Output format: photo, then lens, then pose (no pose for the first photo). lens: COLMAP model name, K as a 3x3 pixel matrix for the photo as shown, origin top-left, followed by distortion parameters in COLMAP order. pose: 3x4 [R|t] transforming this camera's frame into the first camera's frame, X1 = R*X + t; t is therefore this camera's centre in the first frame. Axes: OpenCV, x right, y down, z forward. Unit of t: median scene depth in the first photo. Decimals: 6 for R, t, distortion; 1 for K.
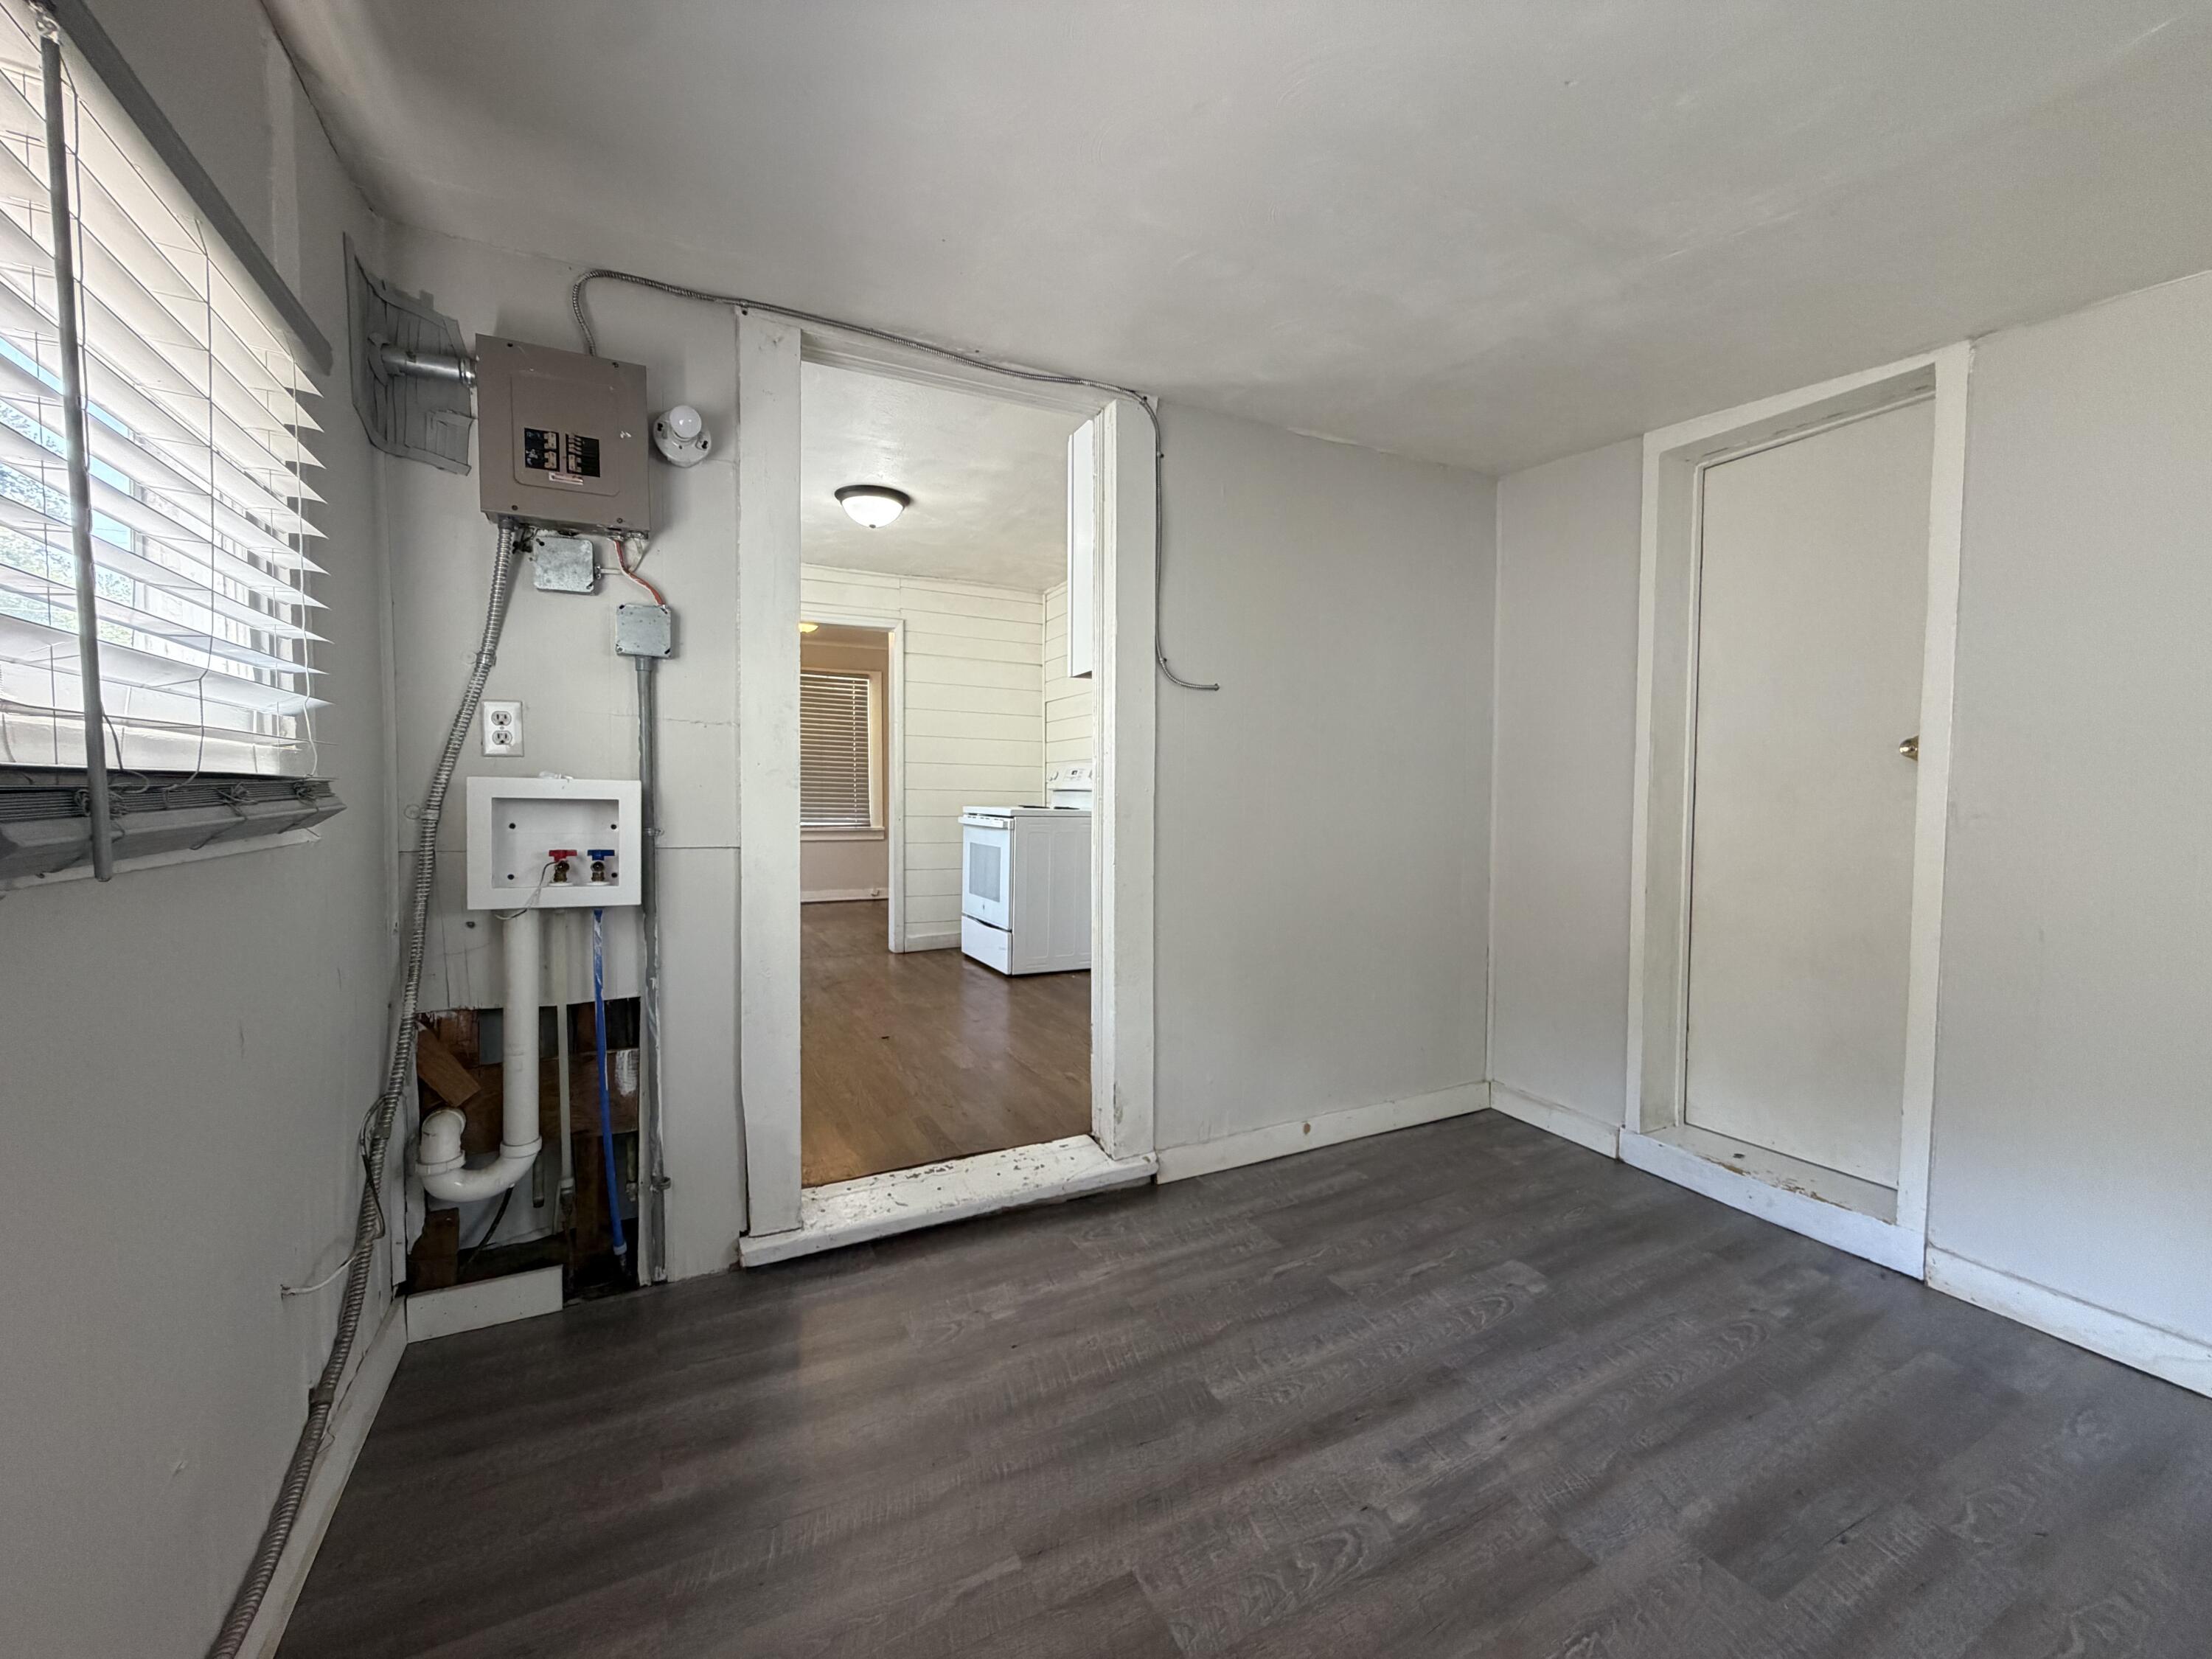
lens RADIAL K [[892.1, 0, 1101.9], [0, 892.1, 825.9], [0, 0, 1]] dist [-0.000708, -0.000109]
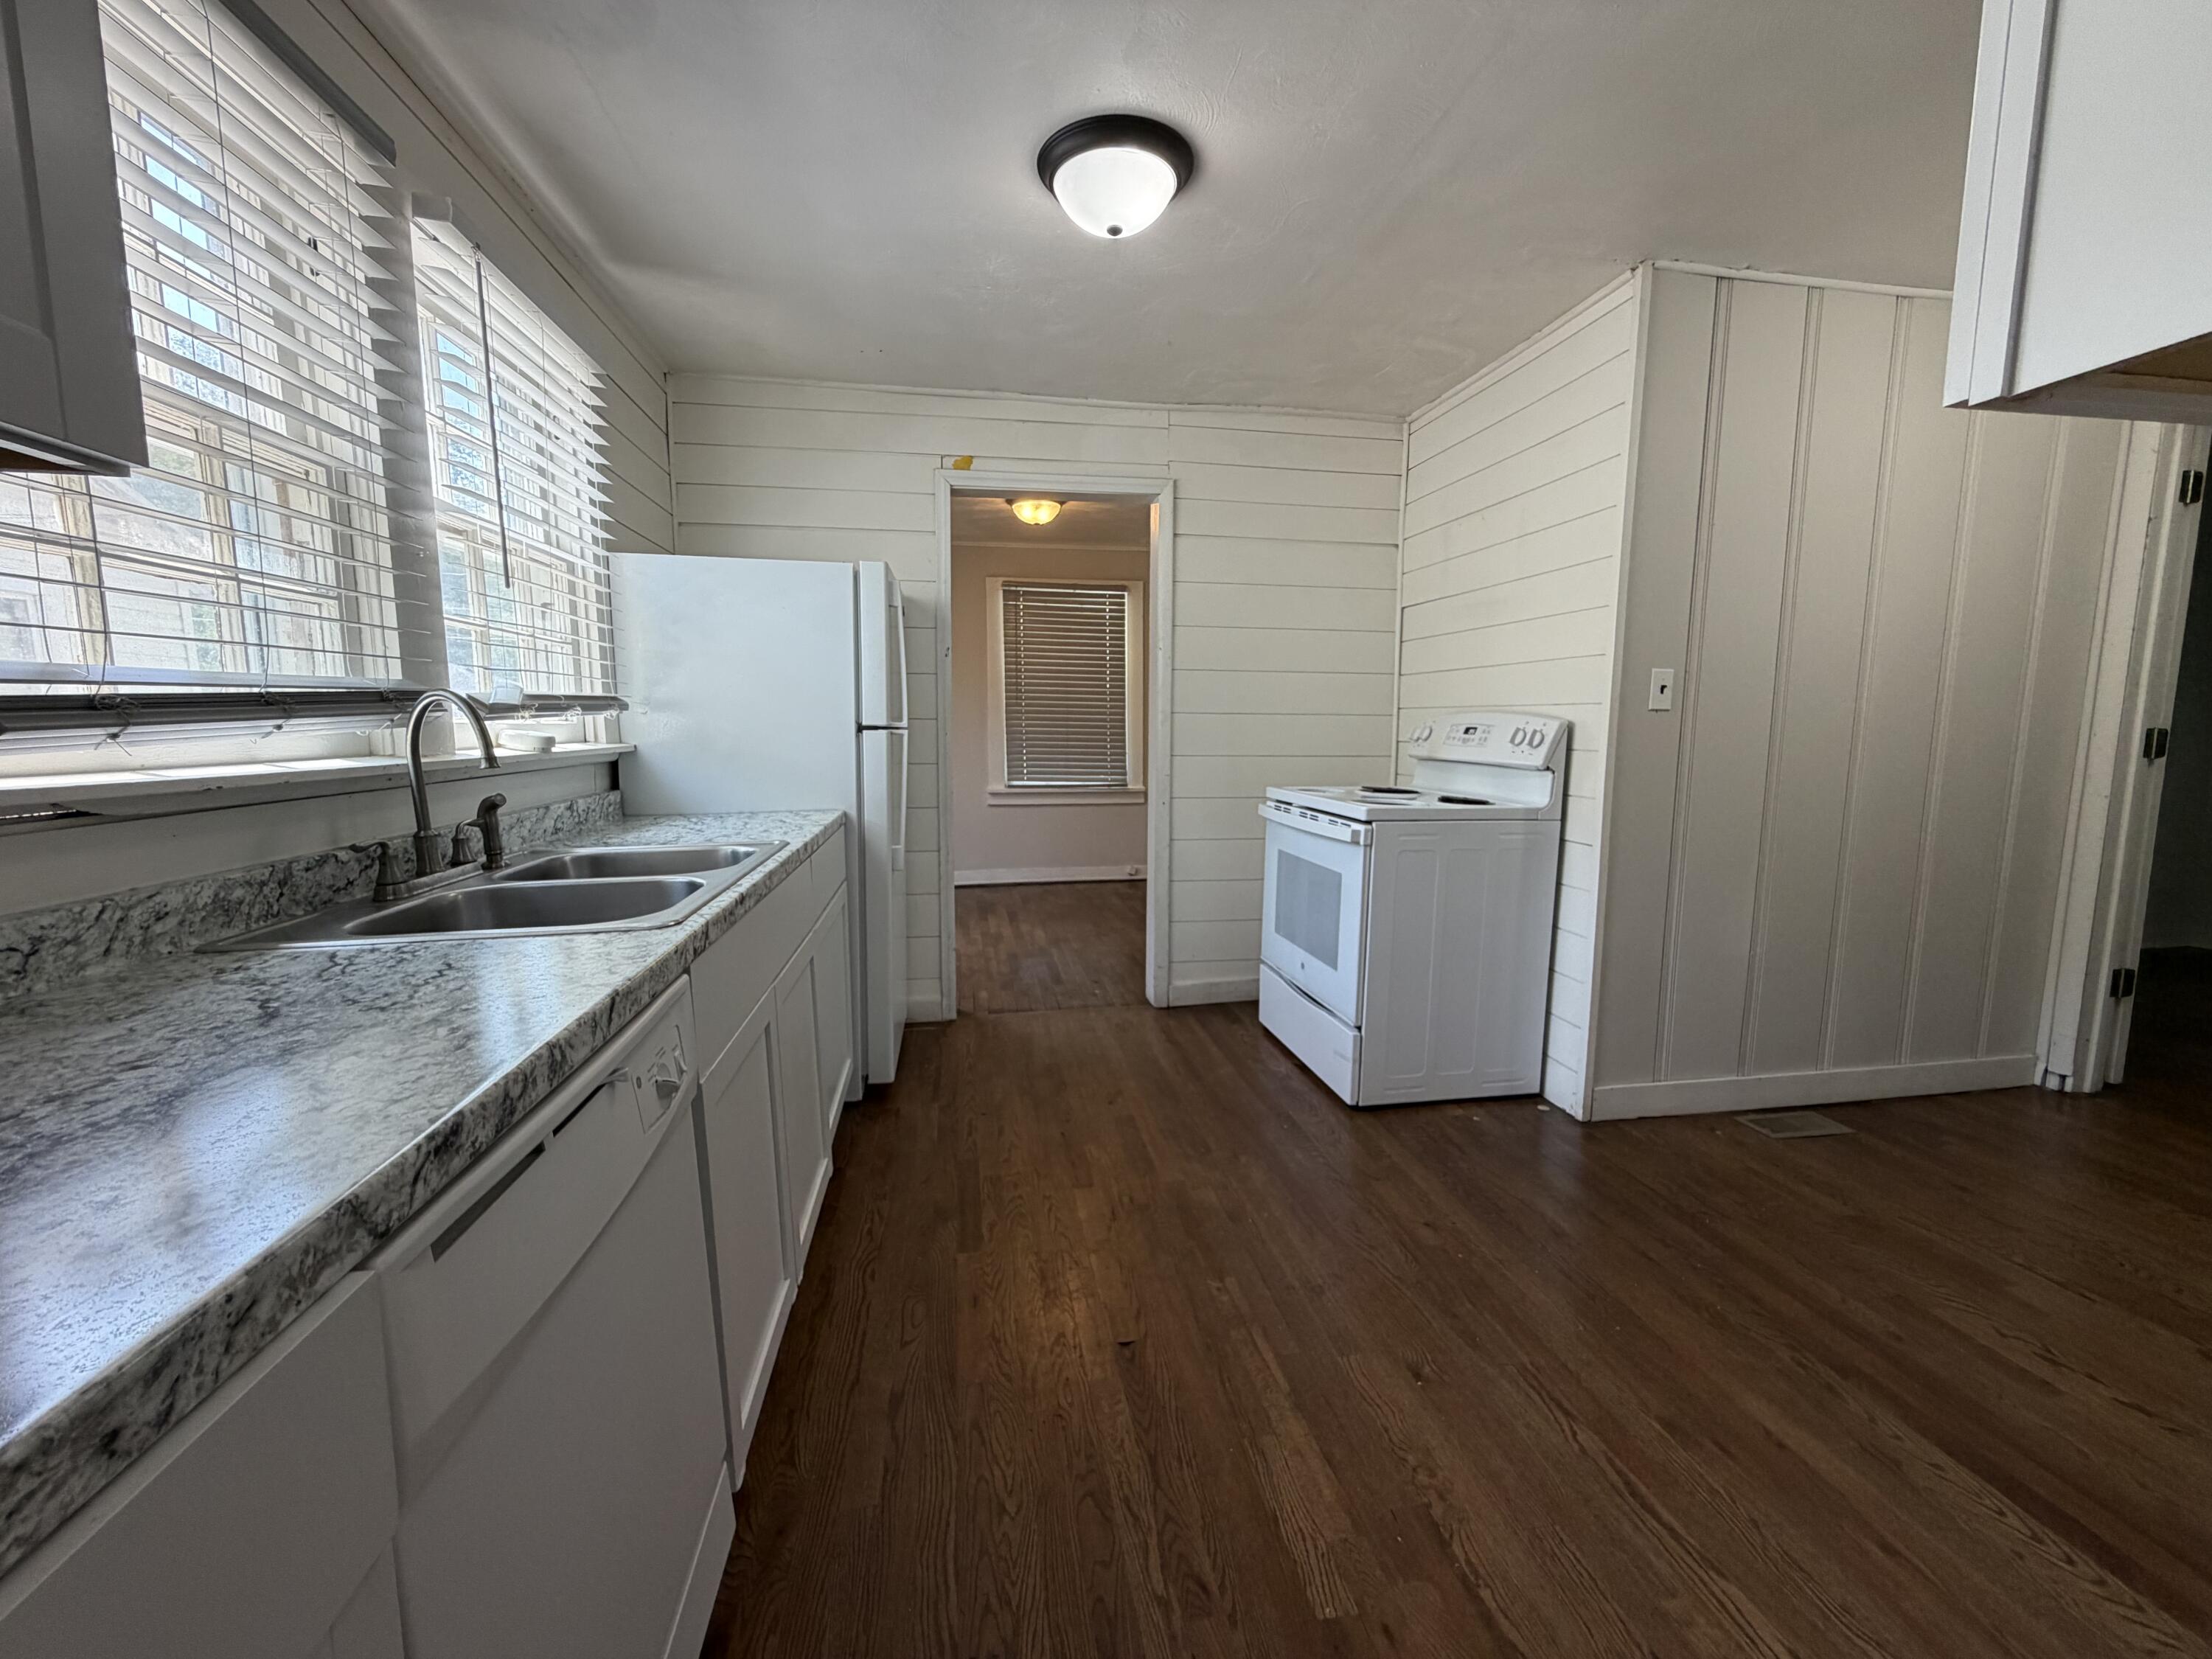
lens RADIAL K [[892.1, 0, 1101.9], [0, 892.1, 825.9], [0, 0, 1]] dist [-0.000708, -0.000109]
pose [[0.957780, 0.028719, -0.286065, -0.089747], [-0.004289, 0.996315, 0.085663, -0.047247], [0.287471, -0.080819, 0.954373, 0.390205]]
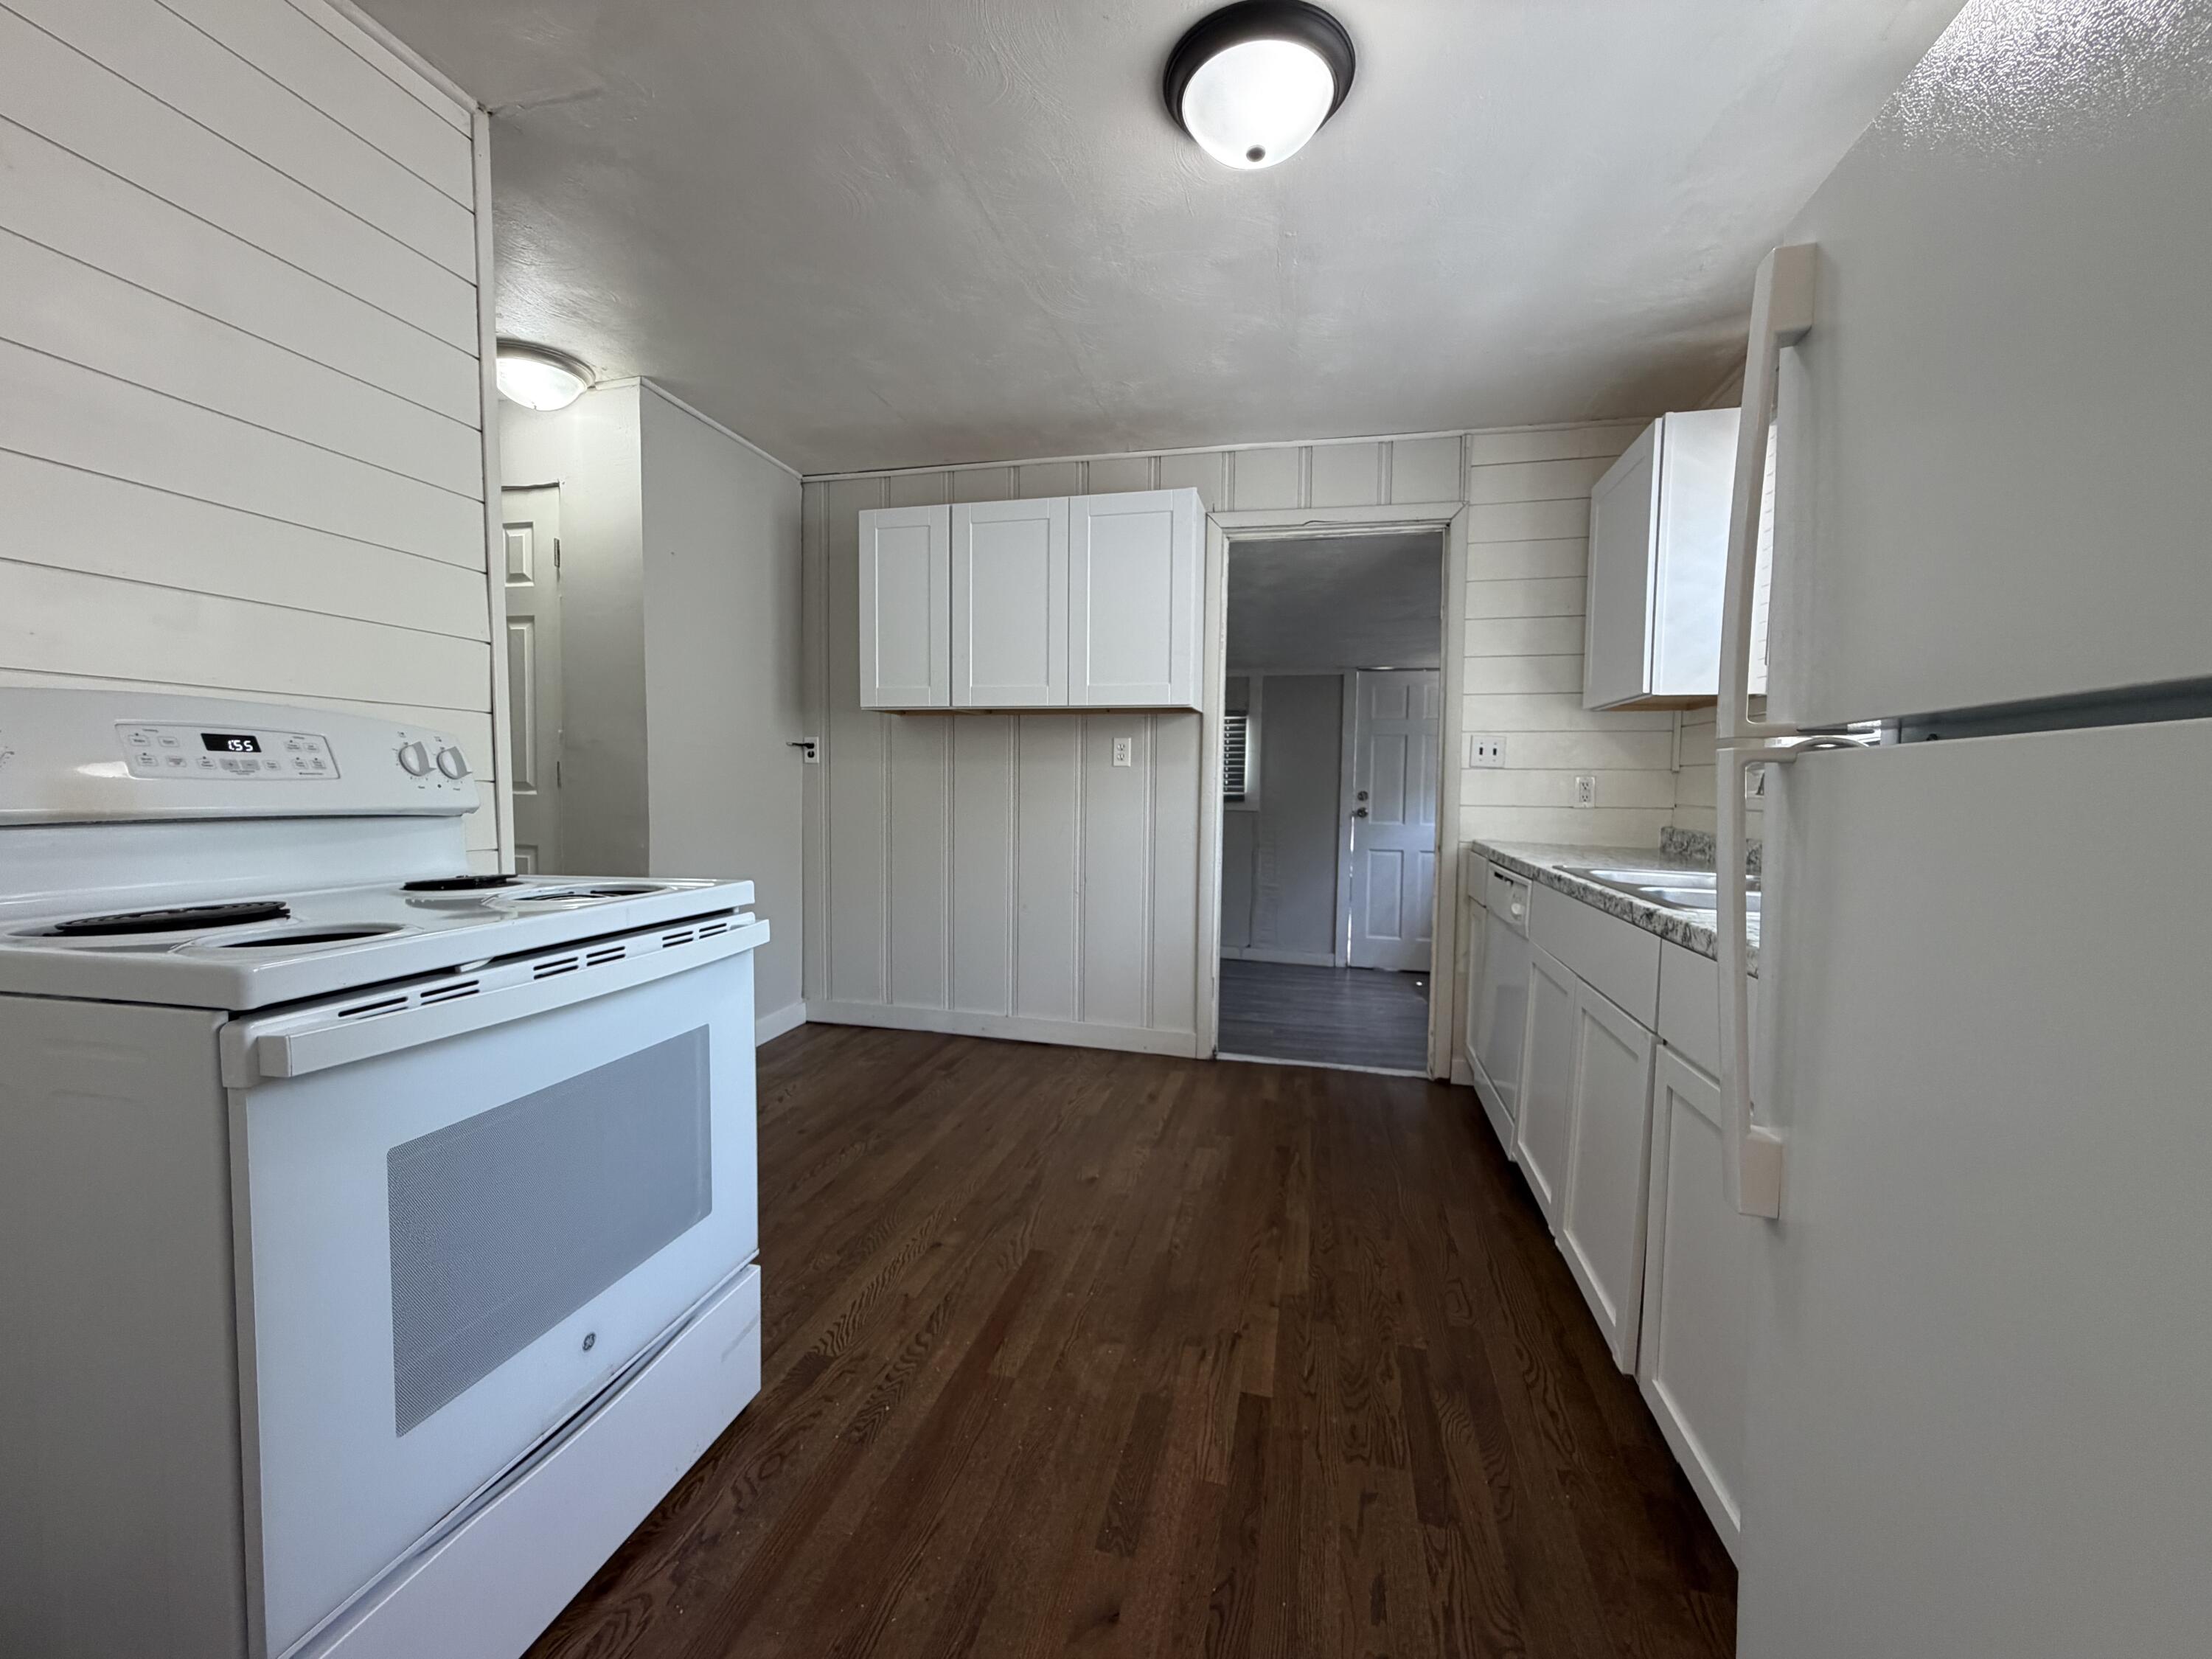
lens RADIAL K [[892.1, 0, 1101.9], [0, 892.1, 825.9], [0, 0, 1]] dist [-0.000708, -0.000109]
pose [[-0.761426, -0.056413, 0.645793, -0.355182], [-0.004989, 0.996687, 0.081183, -0.057952], [-0.648233, 0.058593, -0.759184, 1.018435]]
